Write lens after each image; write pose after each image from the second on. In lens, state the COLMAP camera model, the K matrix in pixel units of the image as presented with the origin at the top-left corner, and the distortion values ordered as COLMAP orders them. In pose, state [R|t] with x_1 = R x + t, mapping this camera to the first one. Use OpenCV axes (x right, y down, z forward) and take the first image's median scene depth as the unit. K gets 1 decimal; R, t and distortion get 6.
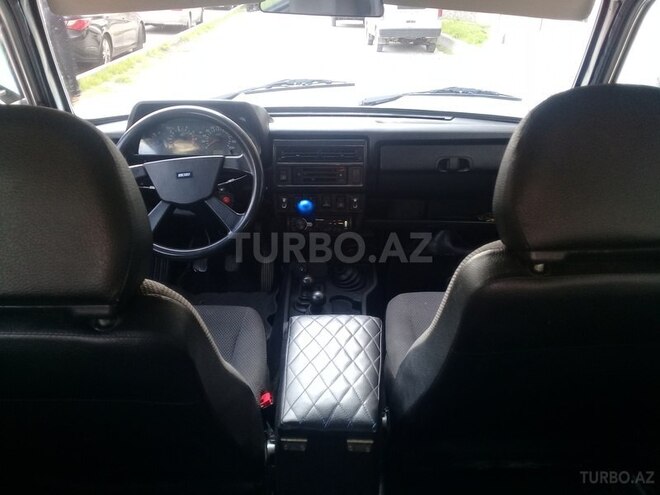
lens RADIAL K [[606.8, 0, 330.0], [0, 606.8, 247.5], [0, 0, 1]] dist [0.111018, -0.222299]
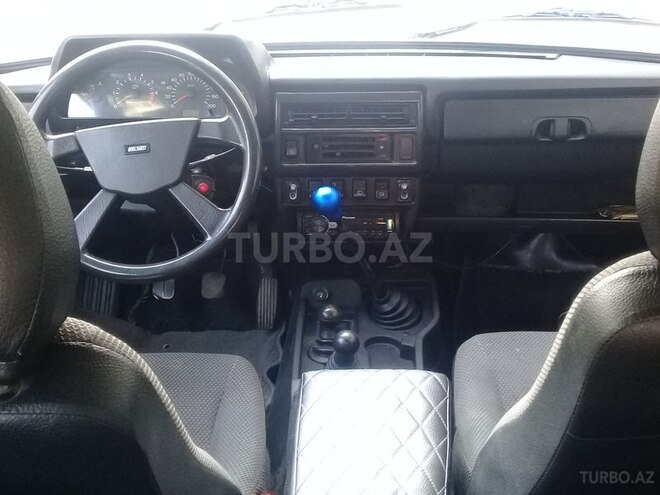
lens RADIAL K [[606.8, 0, 330.0], [0, 606.8, 247.5], [0, 0, 1]] dist [0.111018, -0.222299]
pose [[0.999542, -0.002203, -0.030178, -0.017398], [0.002867, 0.999754, 0.021976, -0.028665], [0.030122, -0.022053, 0.999303, 0.361316]]
